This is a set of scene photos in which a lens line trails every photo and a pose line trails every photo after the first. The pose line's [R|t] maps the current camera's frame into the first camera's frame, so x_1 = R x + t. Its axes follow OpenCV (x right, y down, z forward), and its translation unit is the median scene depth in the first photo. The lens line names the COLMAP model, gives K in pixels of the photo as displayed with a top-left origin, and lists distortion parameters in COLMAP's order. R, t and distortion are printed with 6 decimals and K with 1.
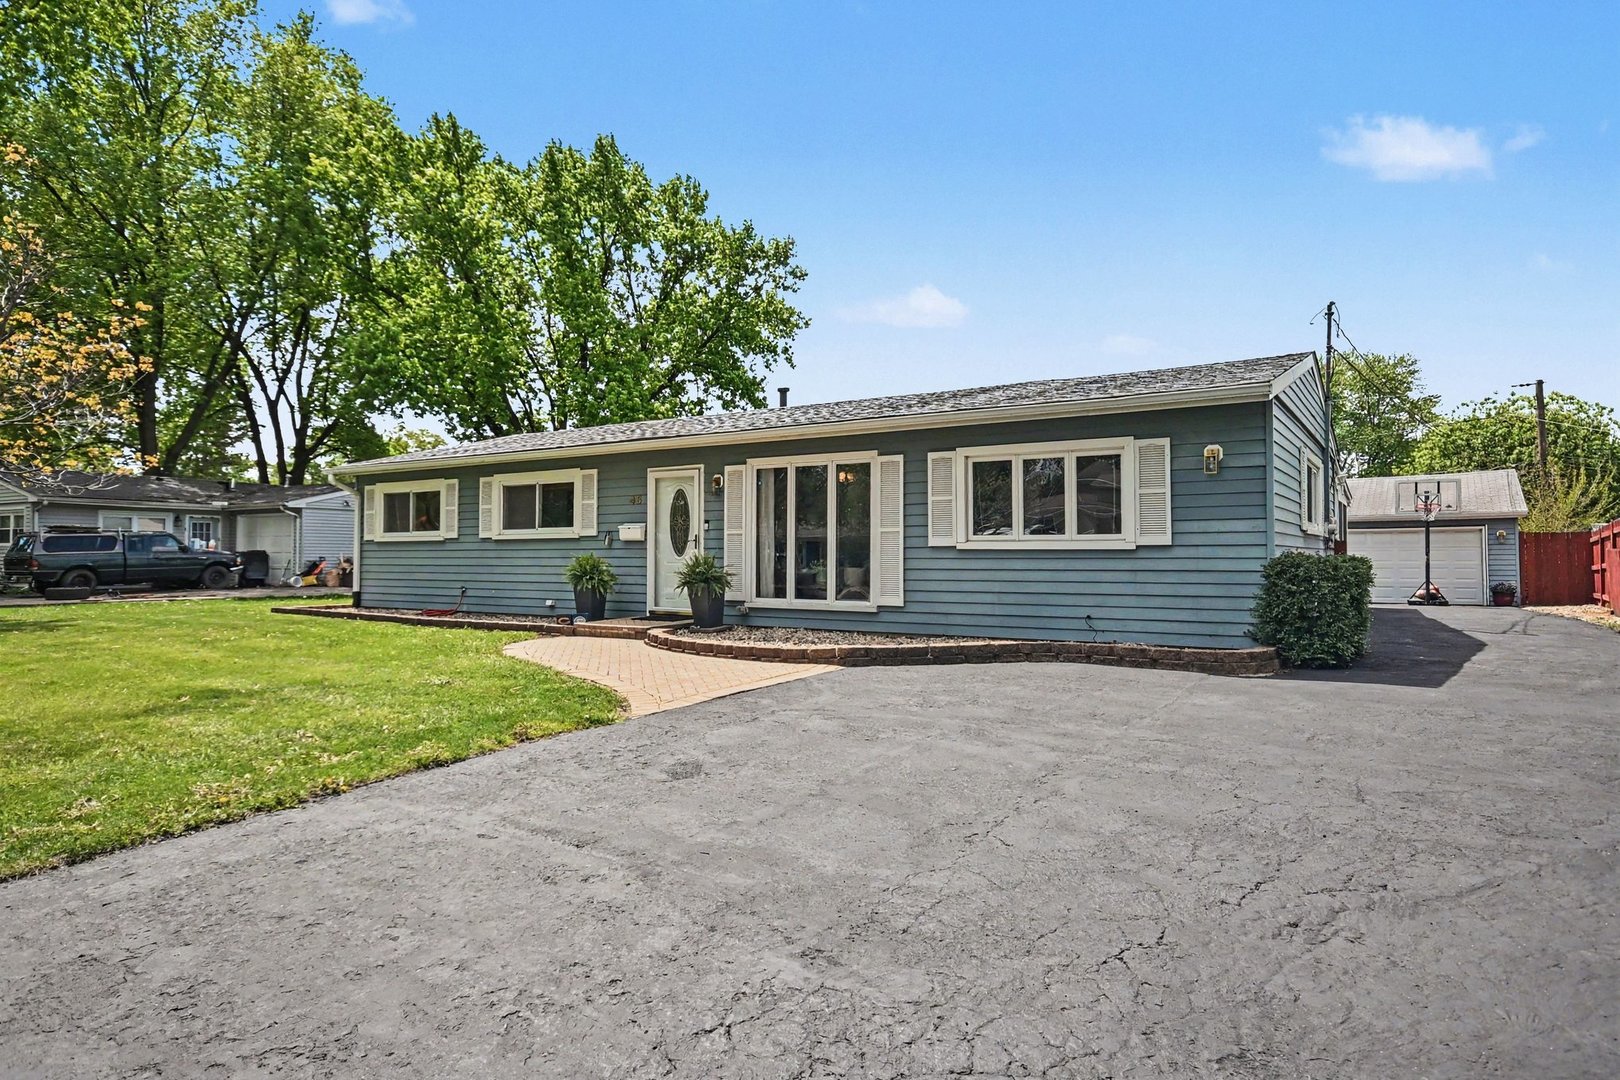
lens RADIAL K [[906.2, 0, 810.0], [0, 906.2, 540.0], [0, 0, 1]] dist [-0.004018, -0.000622]
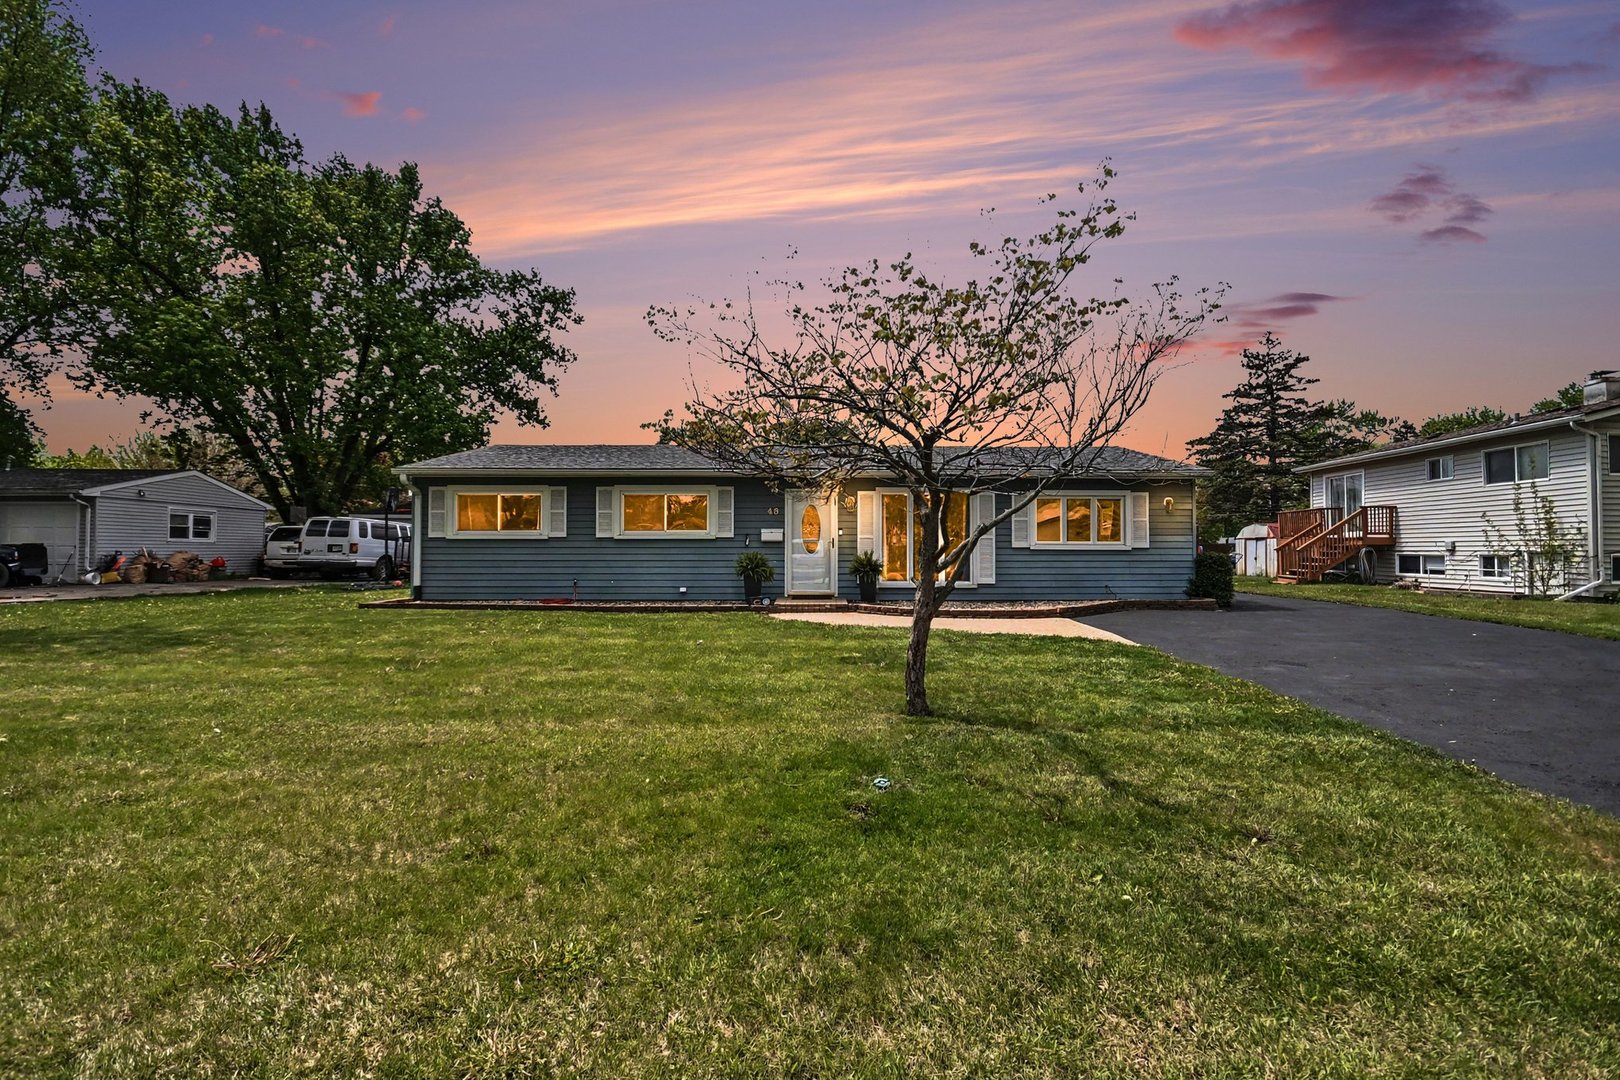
lens RADIAL K [[724.8, 0, 810.0], [0, 724.8, 540.0], [0, 0, 1]] dist [-0.032215, -0.000279]
pose [[0.836985, 0.011153, 0.547112, -0.828751], [-0.011909, 0.999927, -0.002164, 0.000852], [-0.547096, -0.004705, 0.837057, 0.083883]]
